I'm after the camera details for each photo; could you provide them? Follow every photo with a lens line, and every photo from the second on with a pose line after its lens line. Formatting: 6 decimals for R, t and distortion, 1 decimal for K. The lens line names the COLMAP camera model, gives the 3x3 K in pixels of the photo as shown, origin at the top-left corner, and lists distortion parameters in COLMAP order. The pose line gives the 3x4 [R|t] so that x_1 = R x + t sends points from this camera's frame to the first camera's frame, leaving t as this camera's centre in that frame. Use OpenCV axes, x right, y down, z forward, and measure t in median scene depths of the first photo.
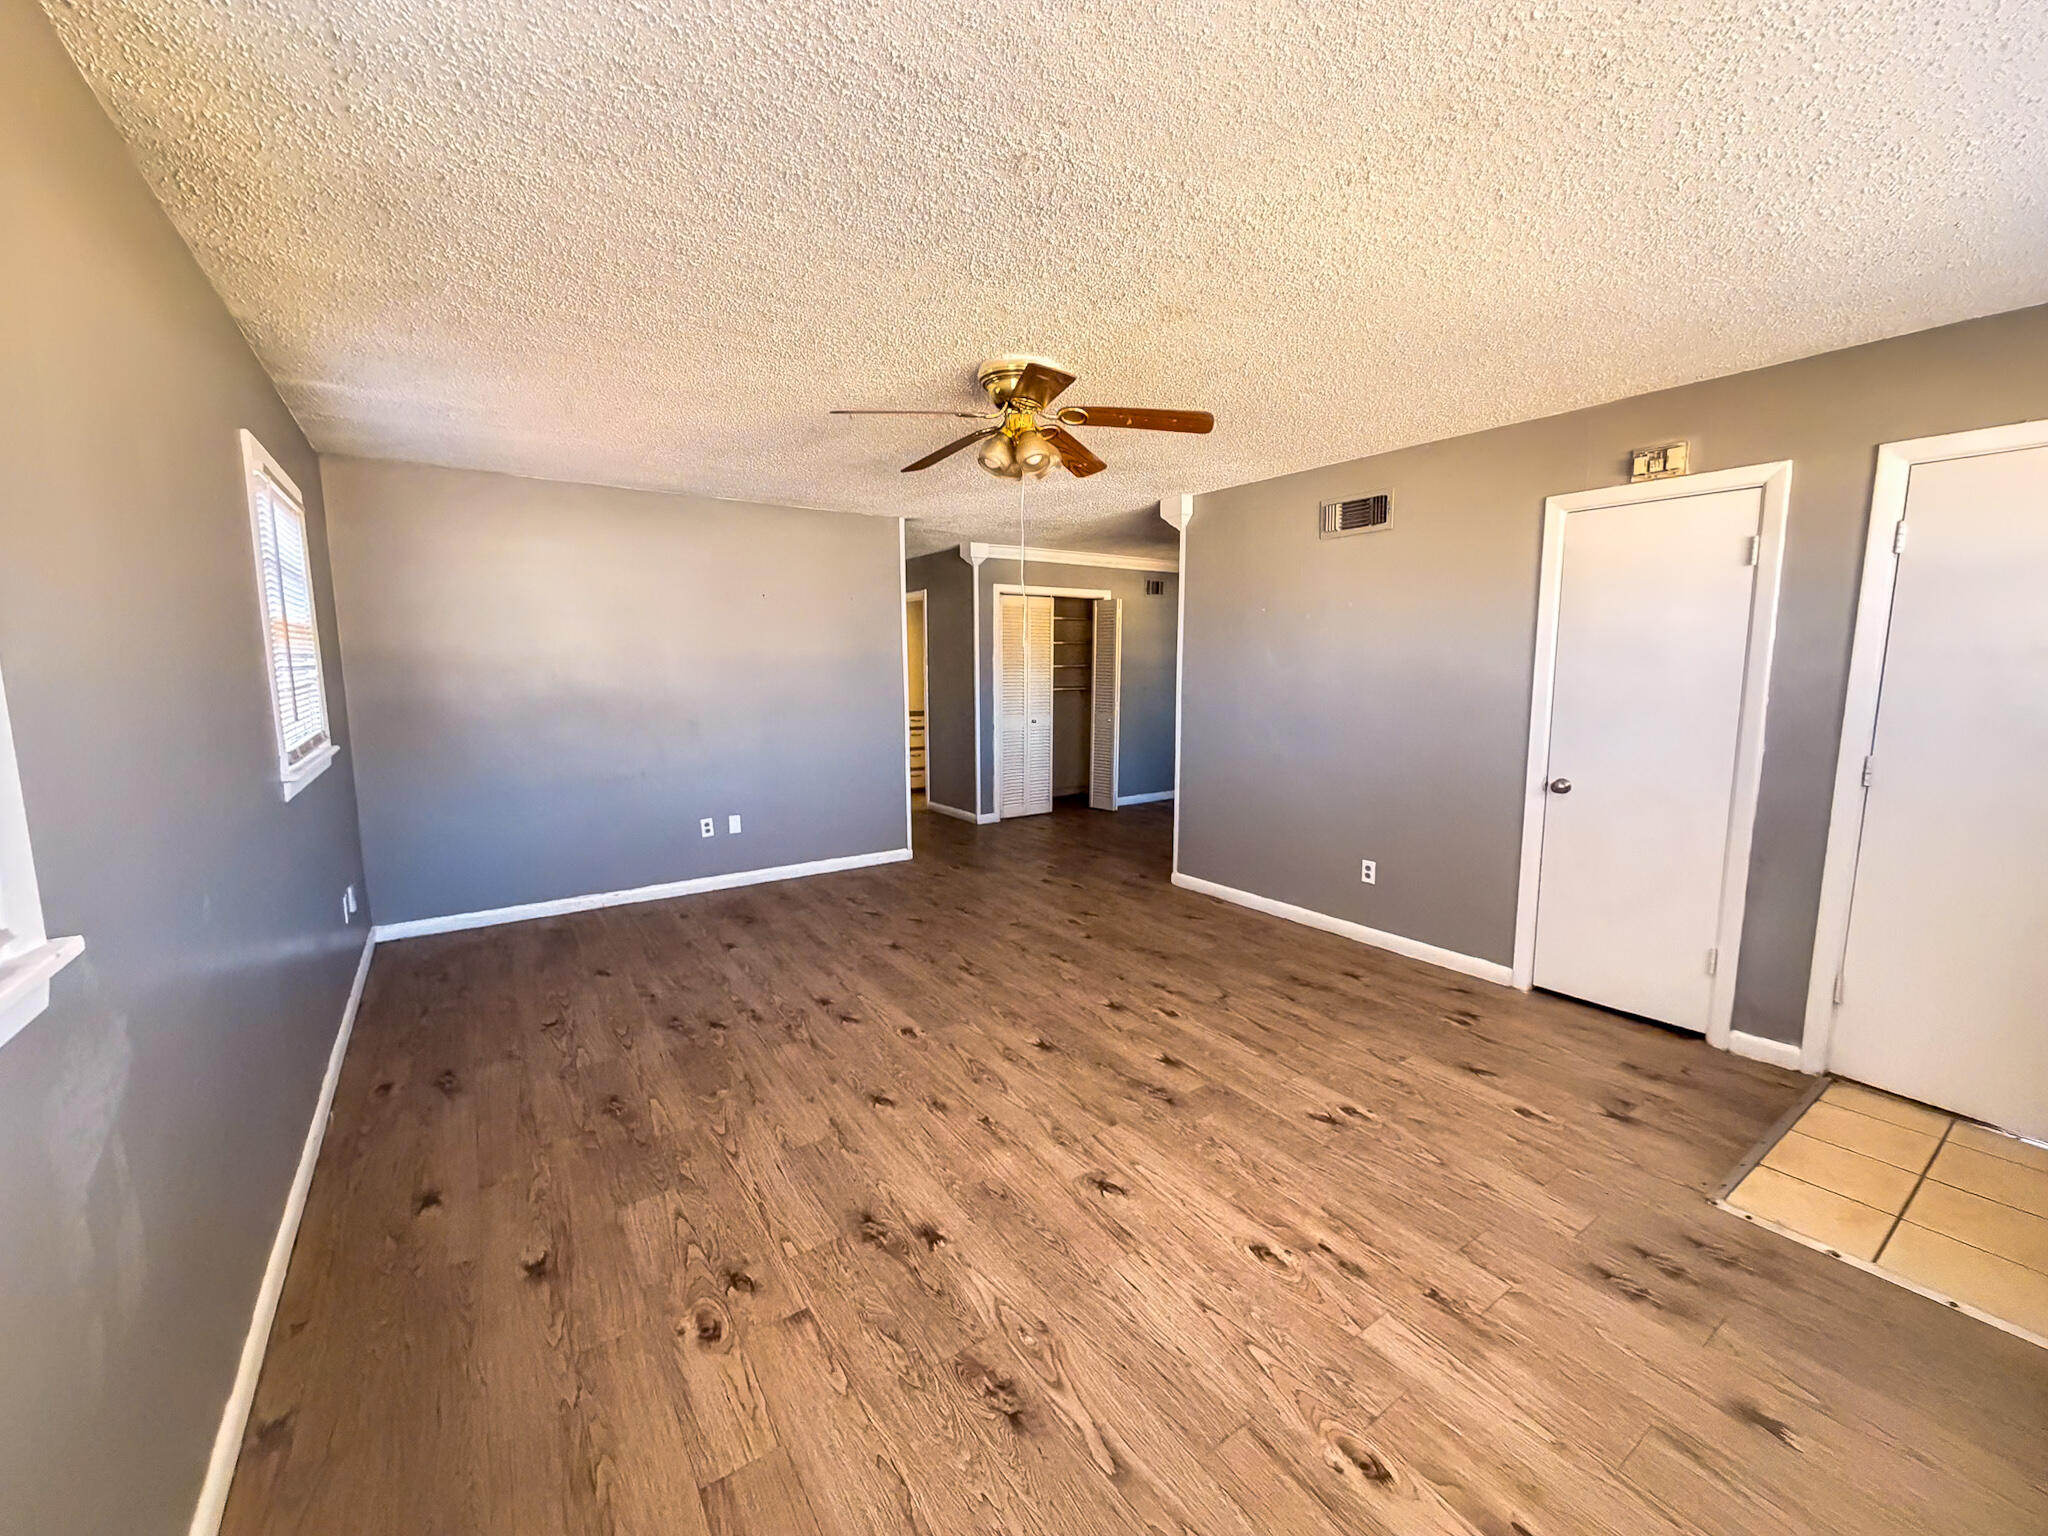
lens RADIAL K [[819.9, 0, 1017.9], [0, 819.9, 768.4], [0, 0, 1]] dist [-0.002714, -0.000001]
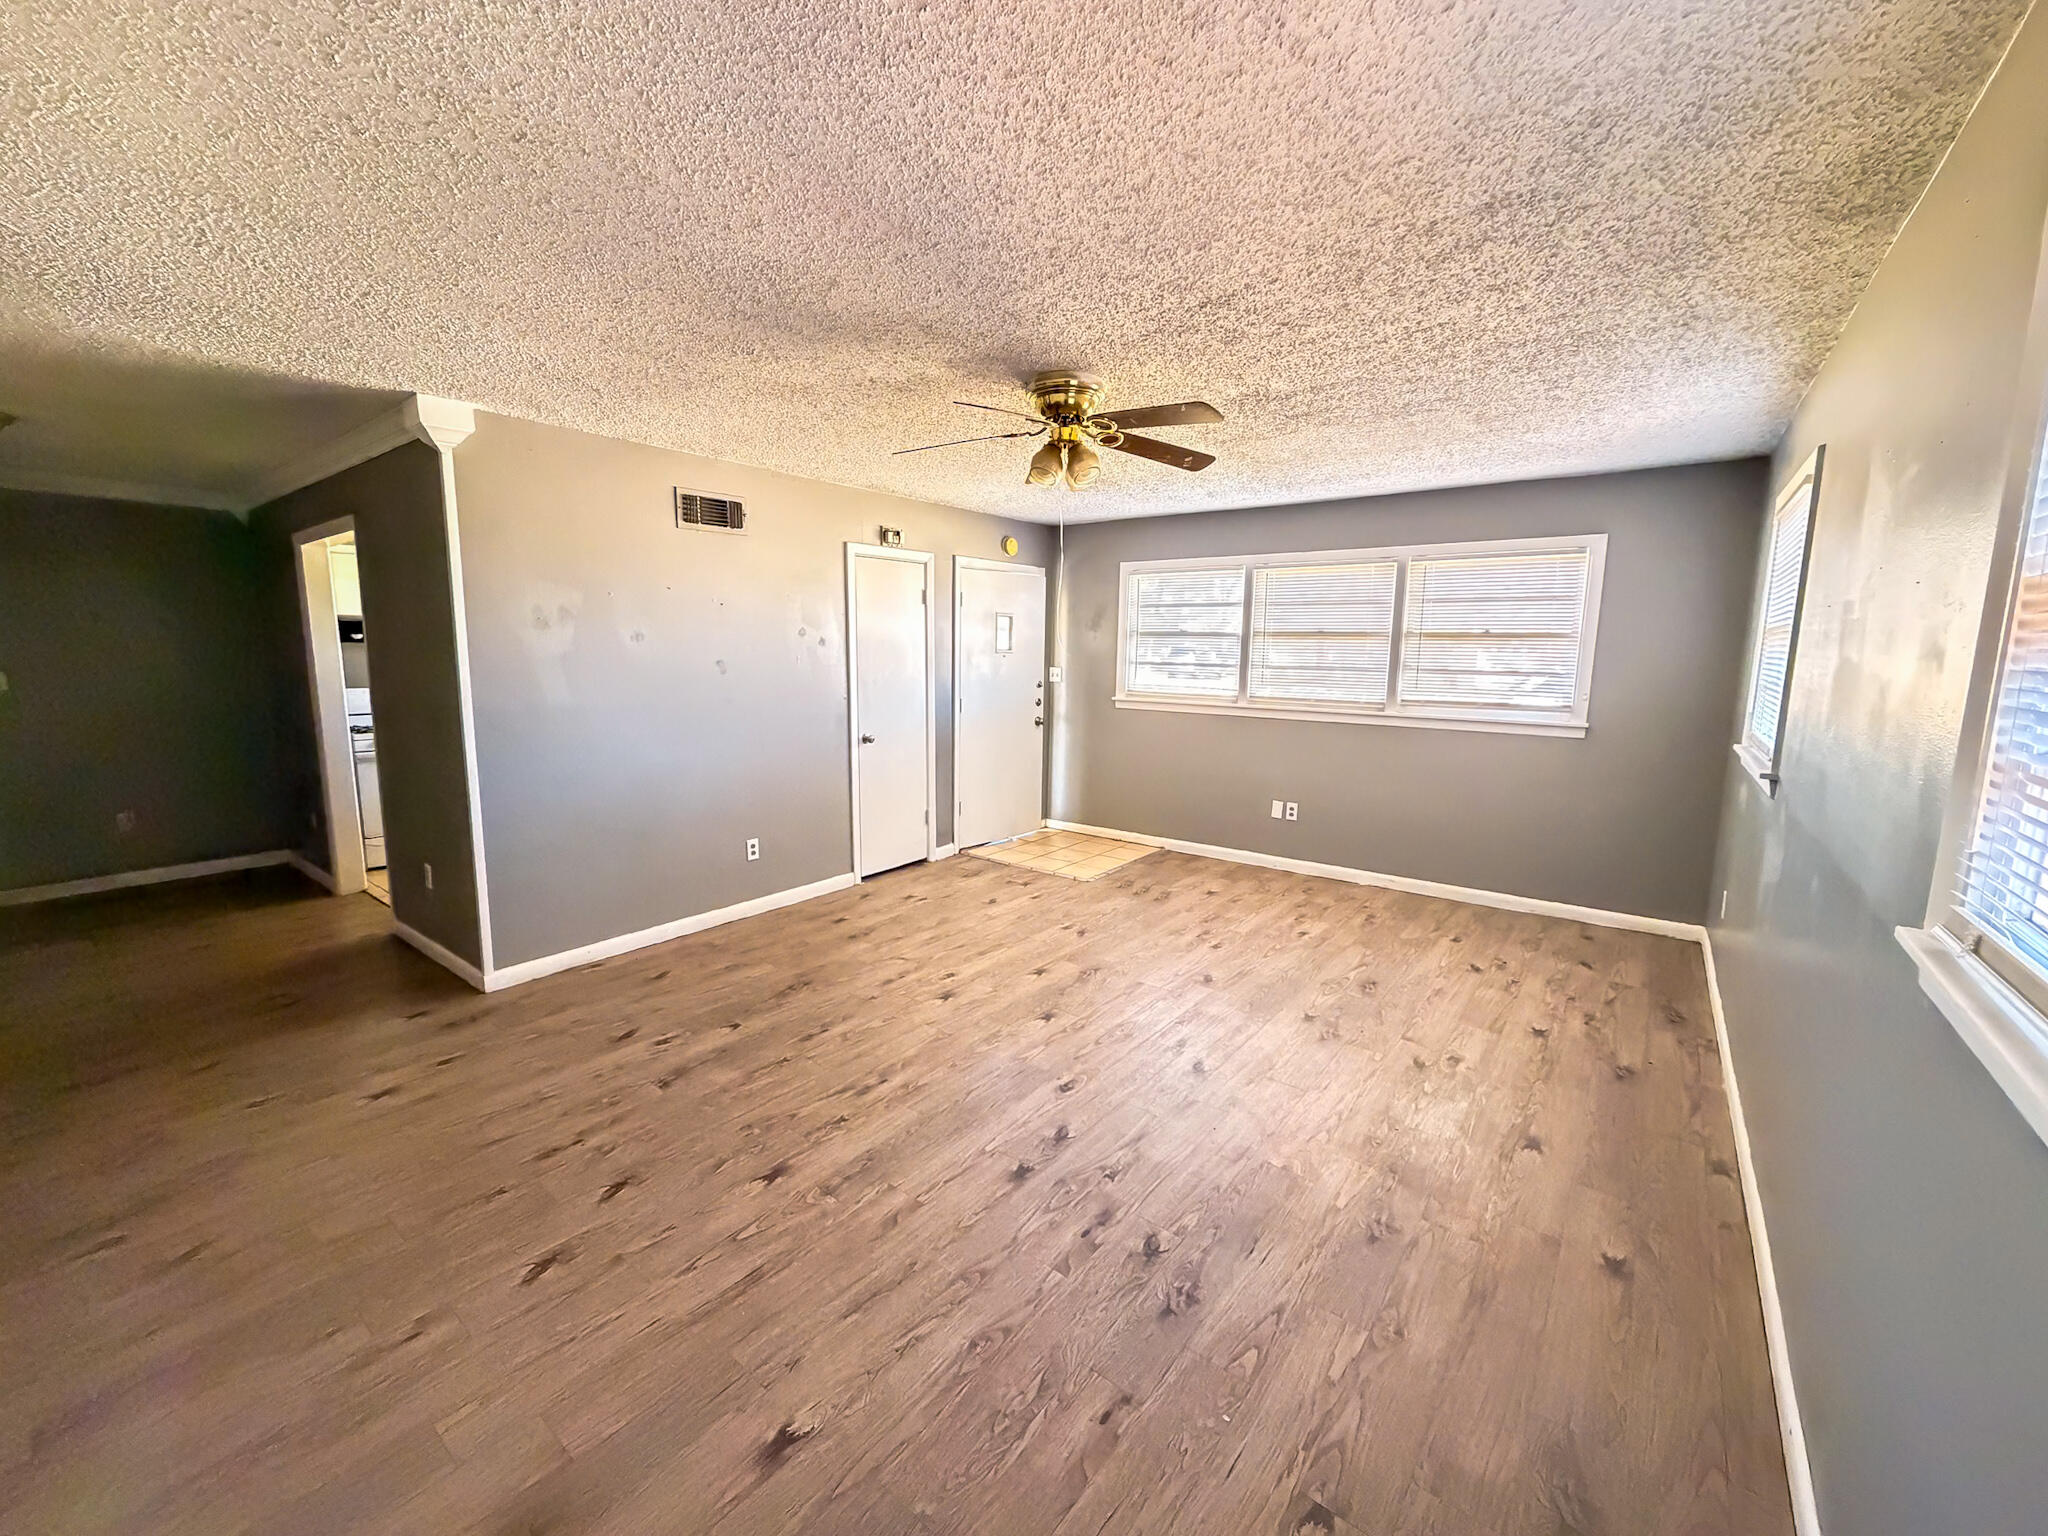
lens RADIAL K [[819.9, 0, 1017.9], [0, 819.9, 768.4], [0, 0, 1]] dist [-0.002714, -0.000001]
pose [[-0.305568, -0.139577, 0.941884, -0.840025], [0.115652, 0.976433, 0.182217, -0.166128], [-0.945120, 0.164610, -0.282225, 1.161816]]
